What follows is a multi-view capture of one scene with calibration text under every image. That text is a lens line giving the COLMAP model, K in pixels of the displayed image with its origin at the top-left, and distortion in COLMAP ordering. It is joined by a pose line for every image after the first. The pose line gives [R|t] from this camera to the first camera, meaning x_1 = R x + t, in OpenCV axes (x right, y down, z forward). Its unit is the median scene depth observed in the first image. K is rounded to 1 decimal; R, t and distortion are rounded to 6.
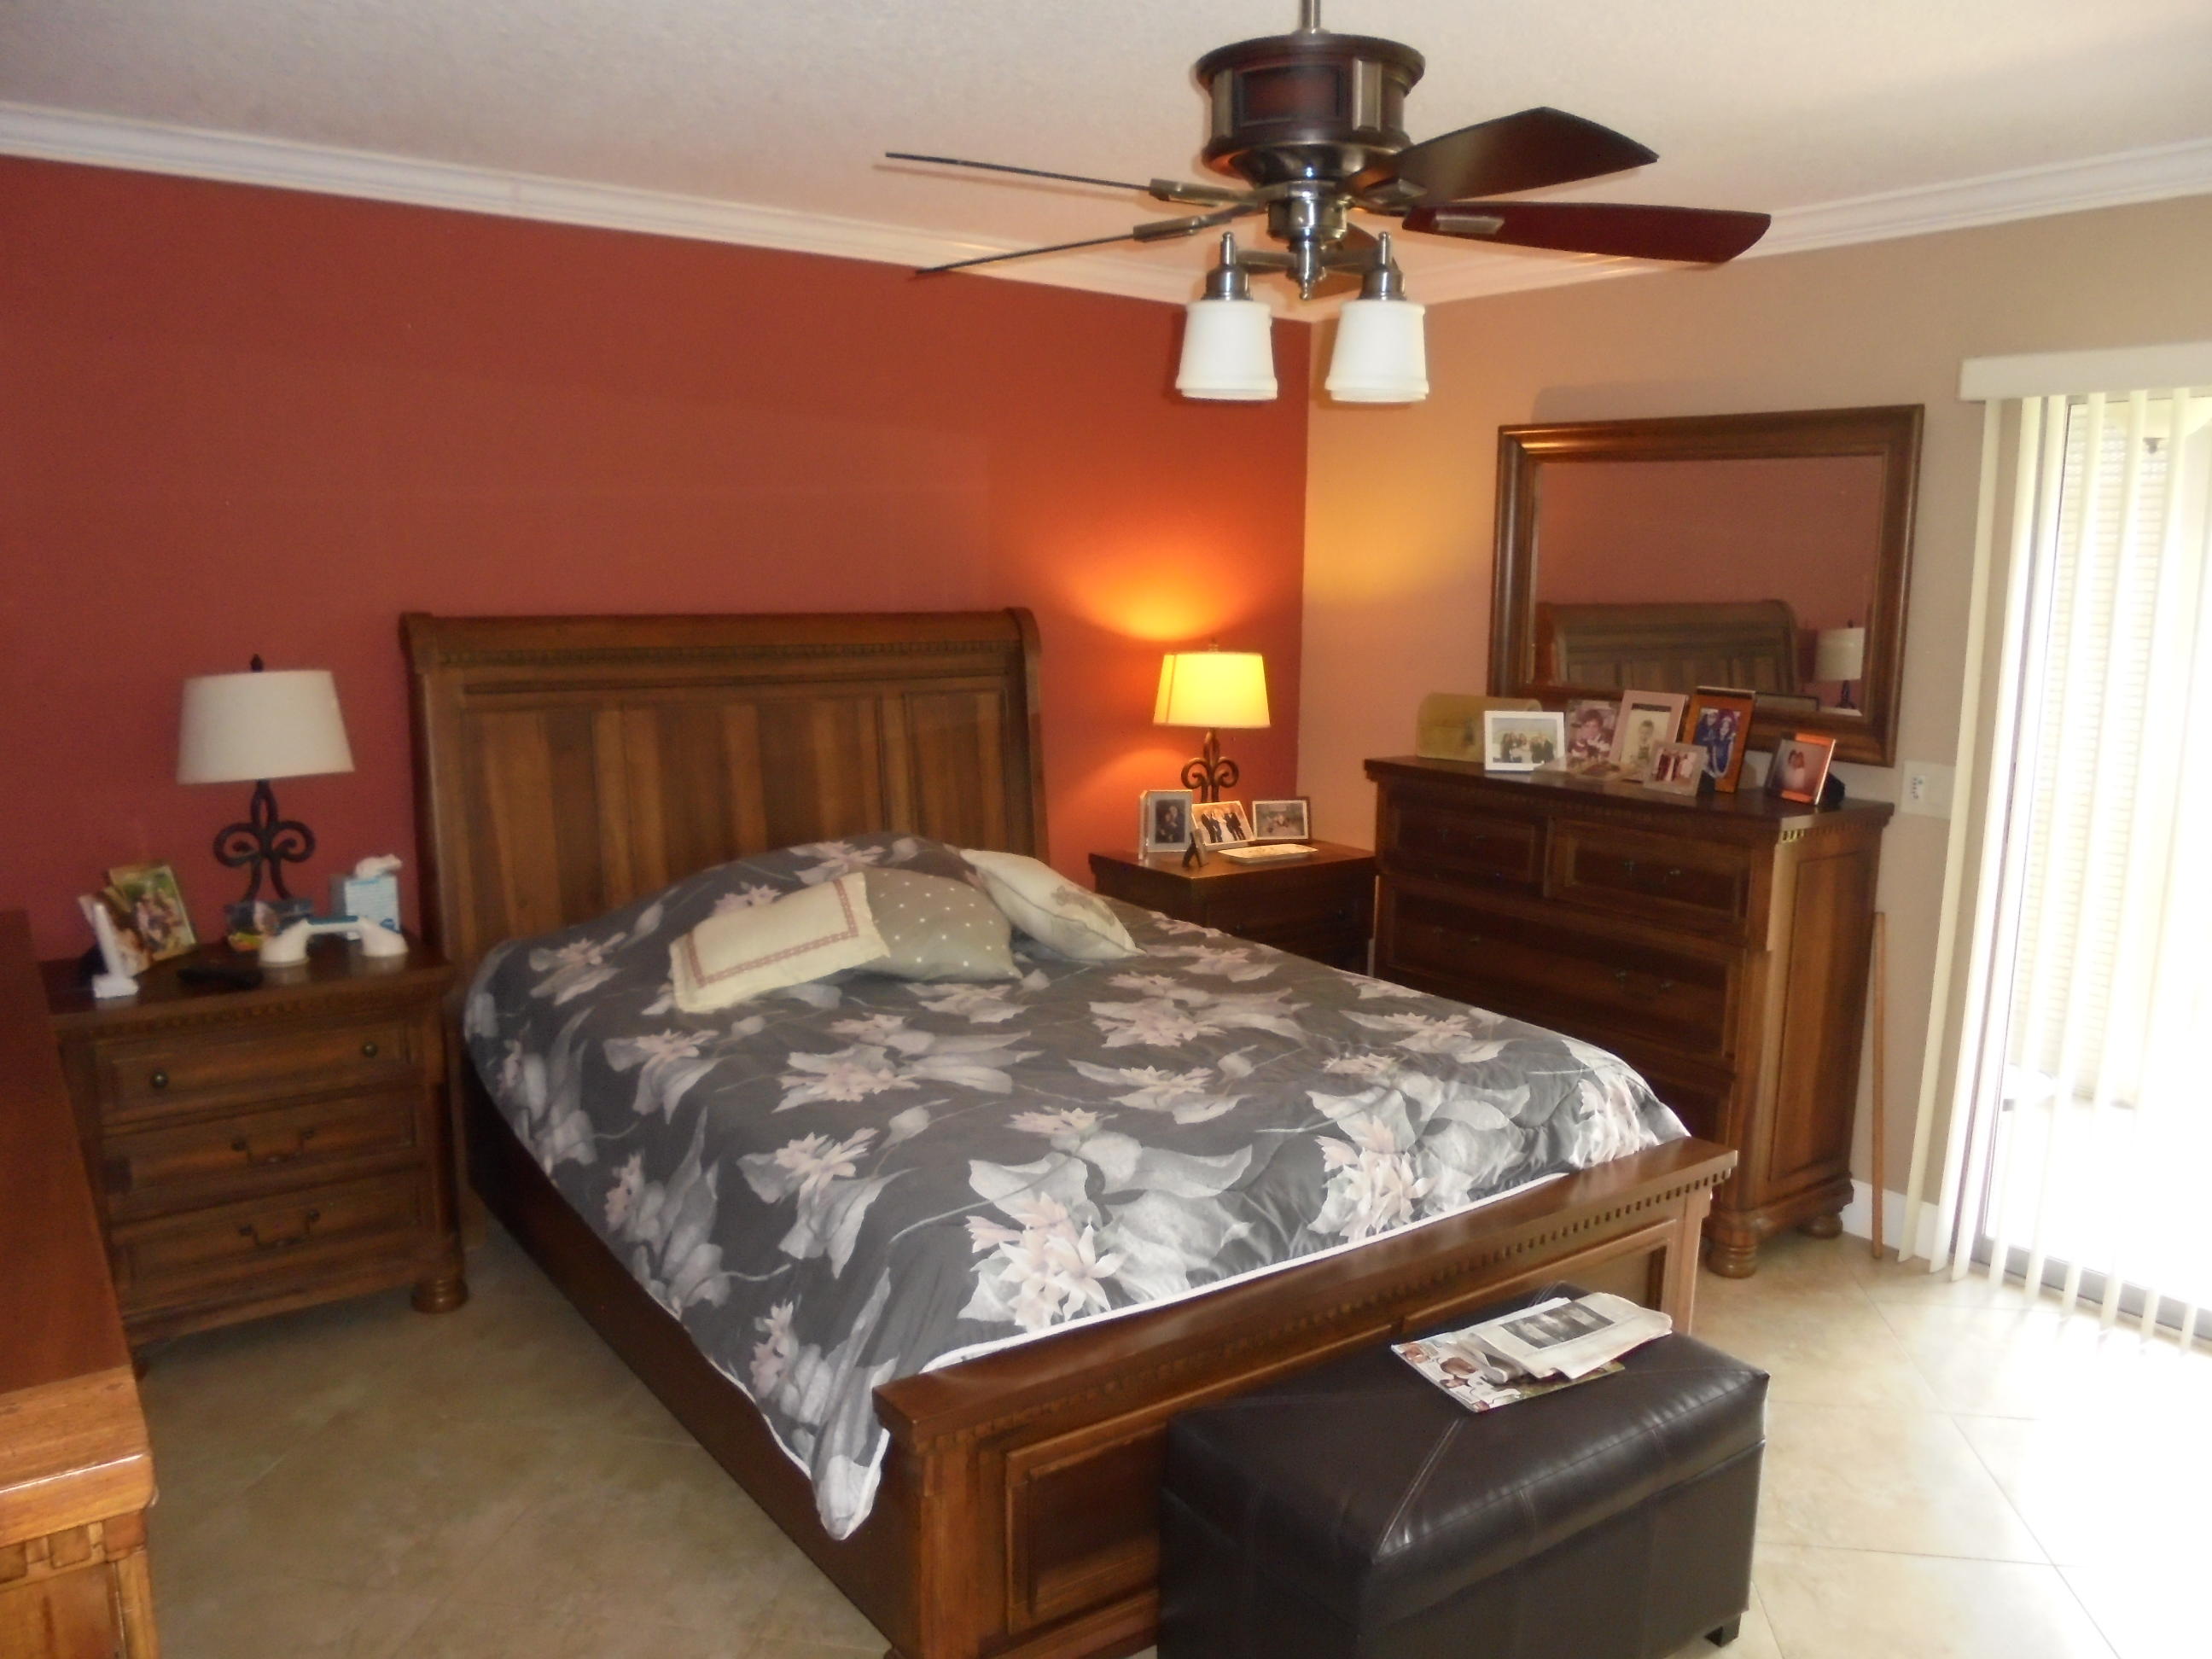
lens RADIAL K [[1674.6, 0, 1126.6], [0, 1674.6, 839.2], [0, 0, 1]] dist [-0.117825, 0.090356]
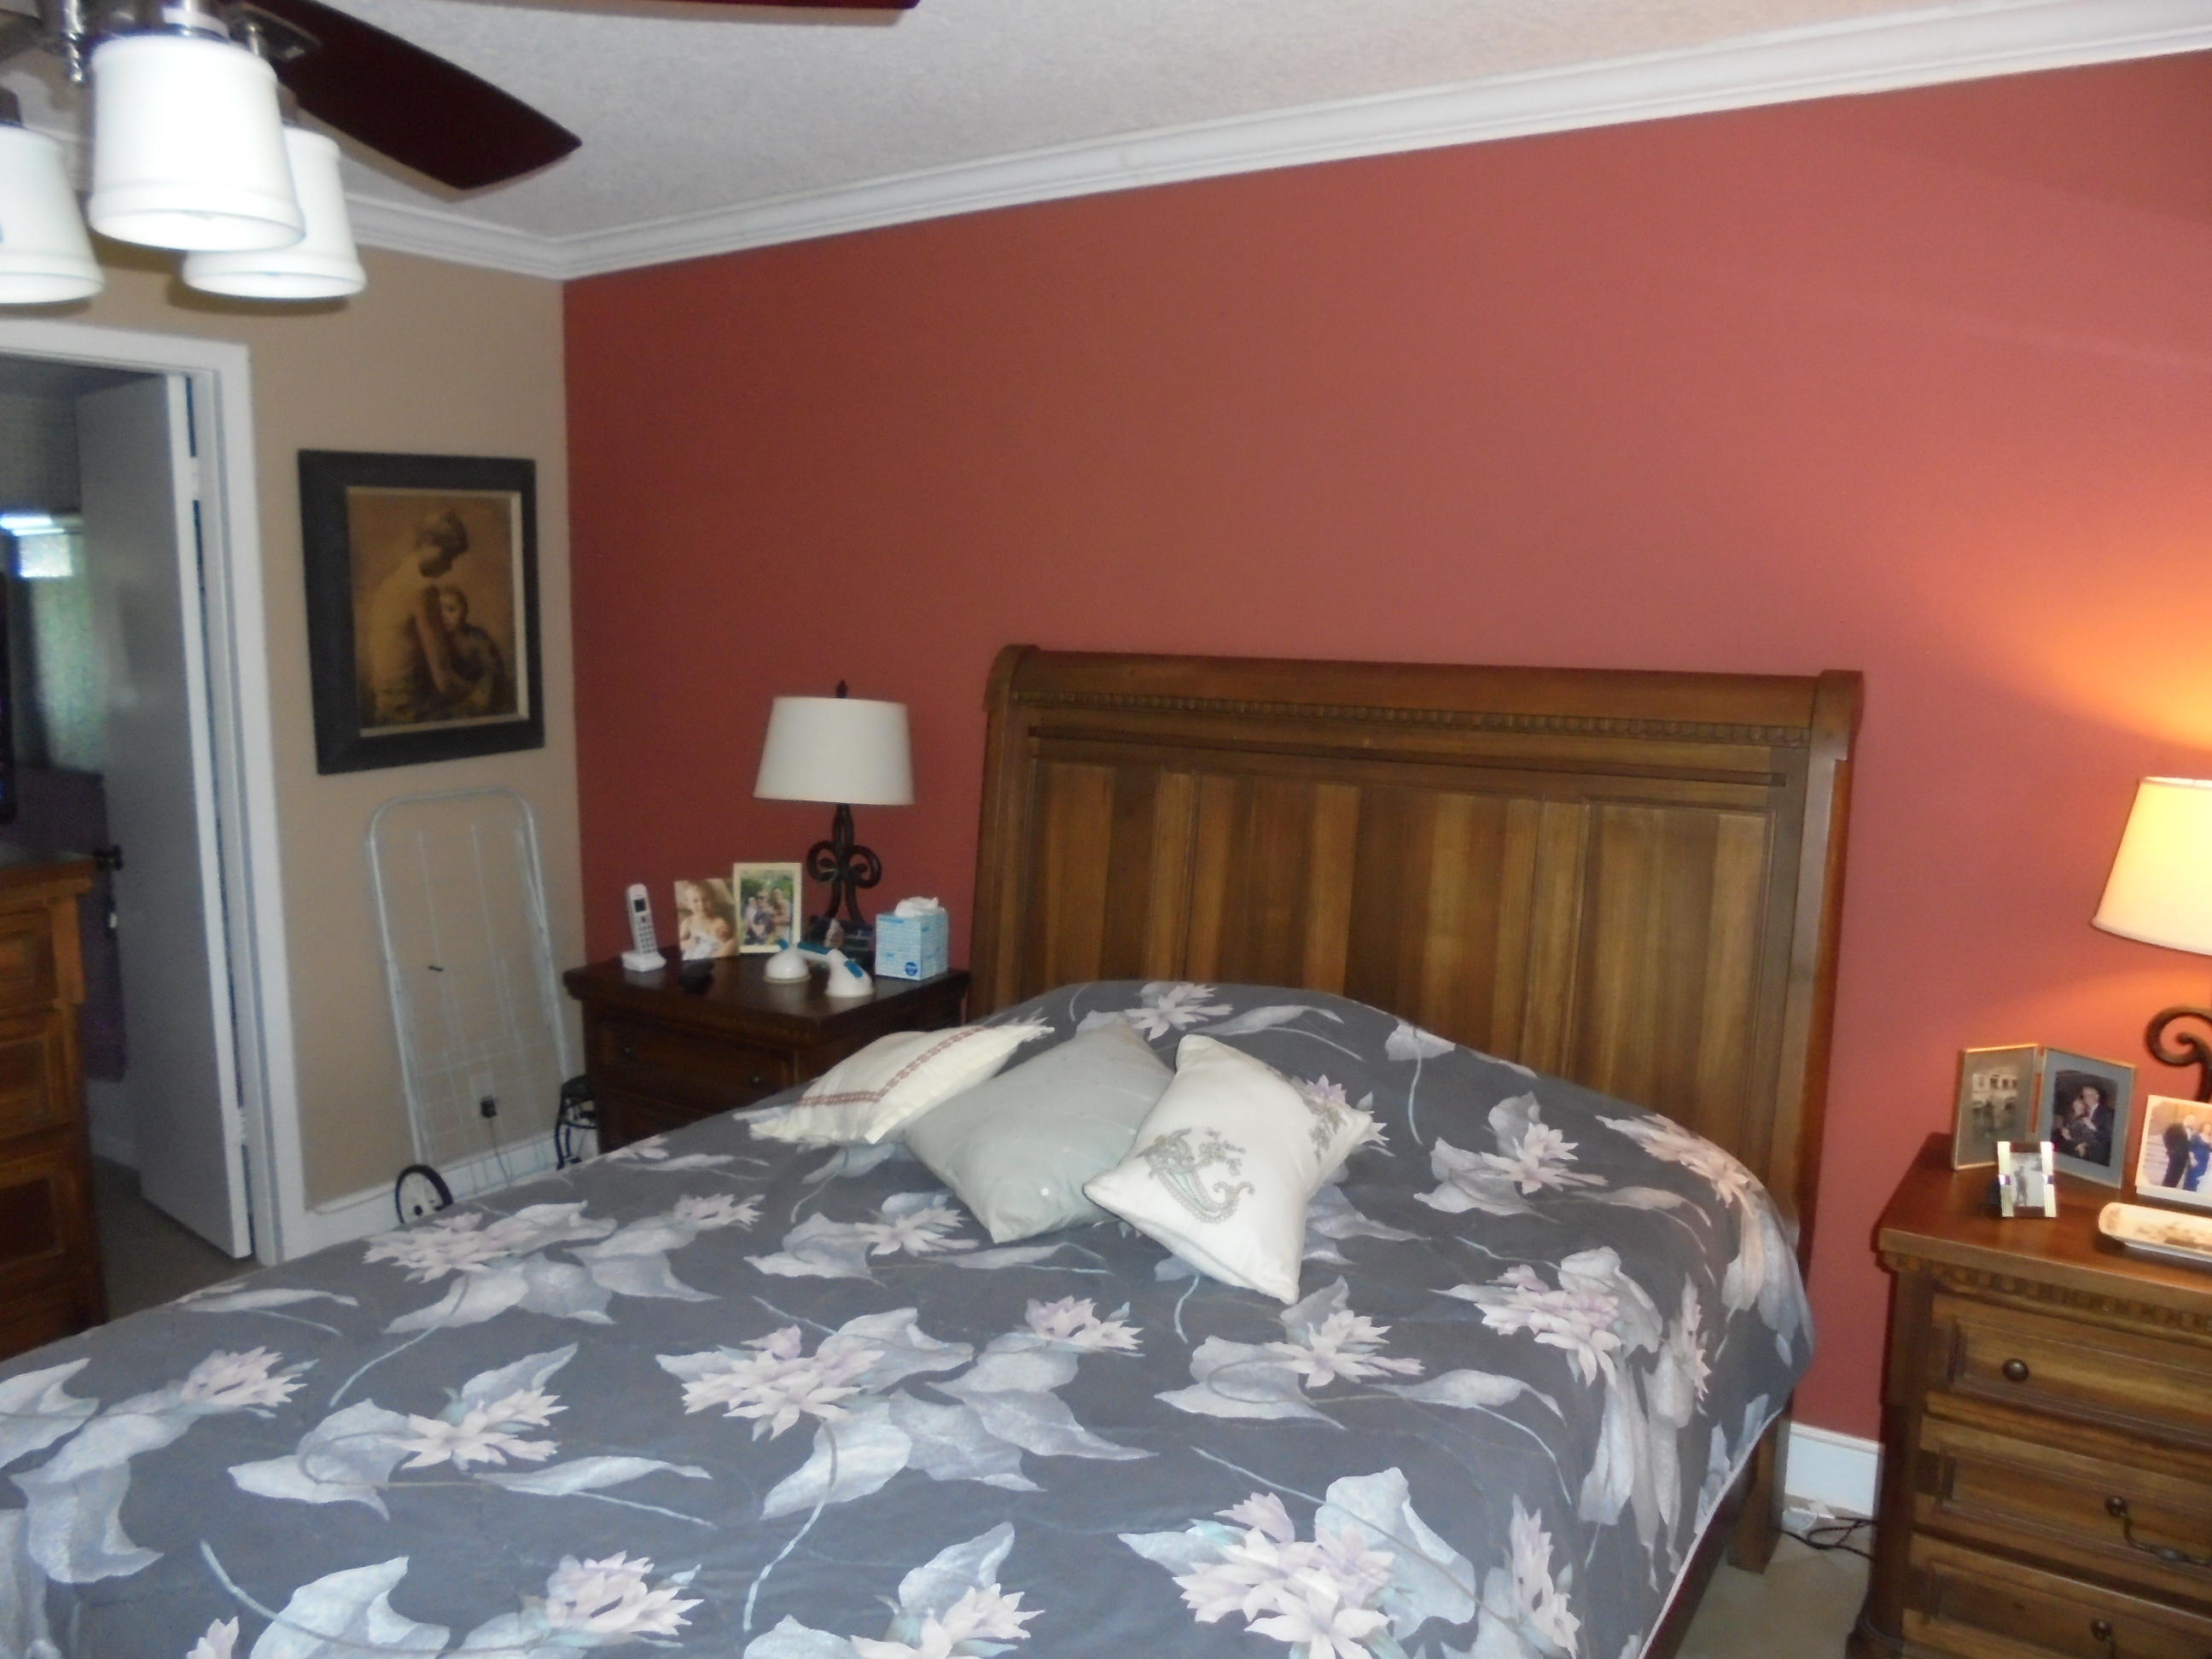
lens RADIAL K [[1674.6, 0, 1095.2], [0, 1674.6, 814.9], [0, 0, 1]] dist [-0.117825, 0.090356]
pose [[0.349508, 0.109461, -0.930517, 0.530807], [-0.153207, 0.986461, 0.058497, -0.121164], [0.924322, 0.122117, 0.361547, 0.819324]]
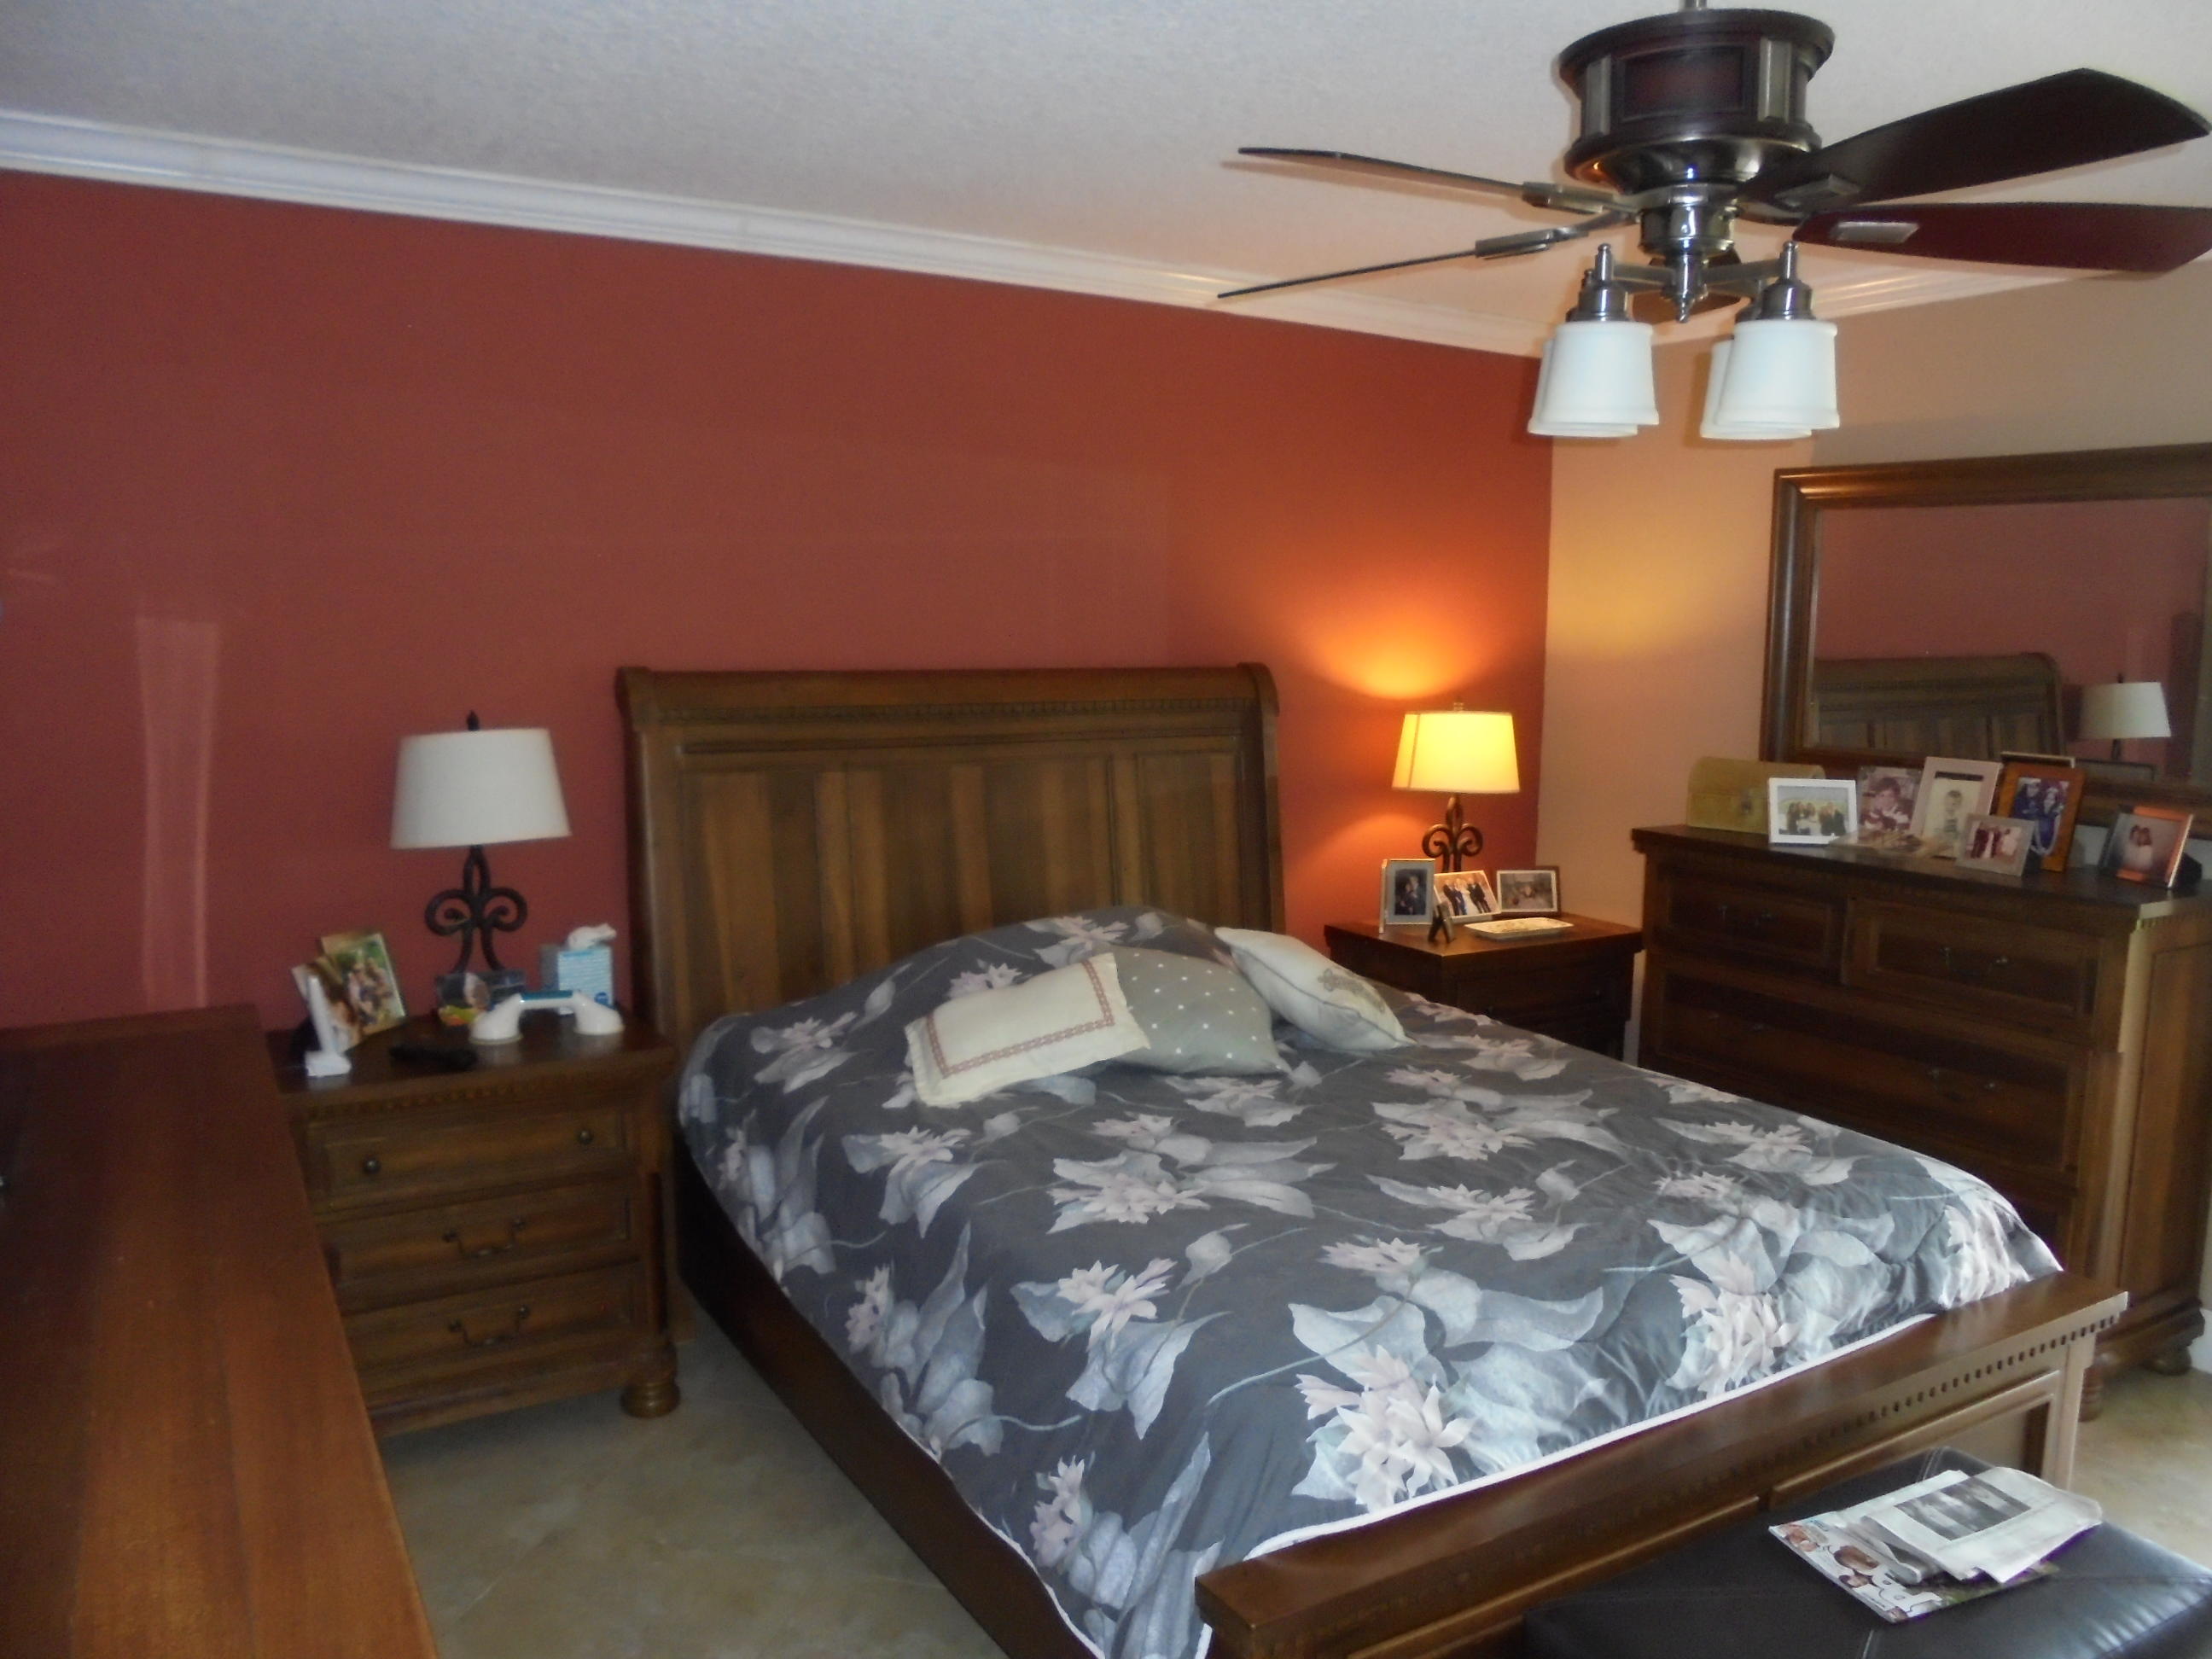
lens RADIAL K [[1674.6, 0, 1128.2], [0, 1674.6, 841.4], [0, 0, 1]] dist [-0.117825, 0.090356]
pose [[0.996258, 0.009436, -0.085914, -0.076264], [-0.011798, 0.999565, -0.027020, -0.017824], [0.085622, 0.027933, 0.995936, 0.086290]]
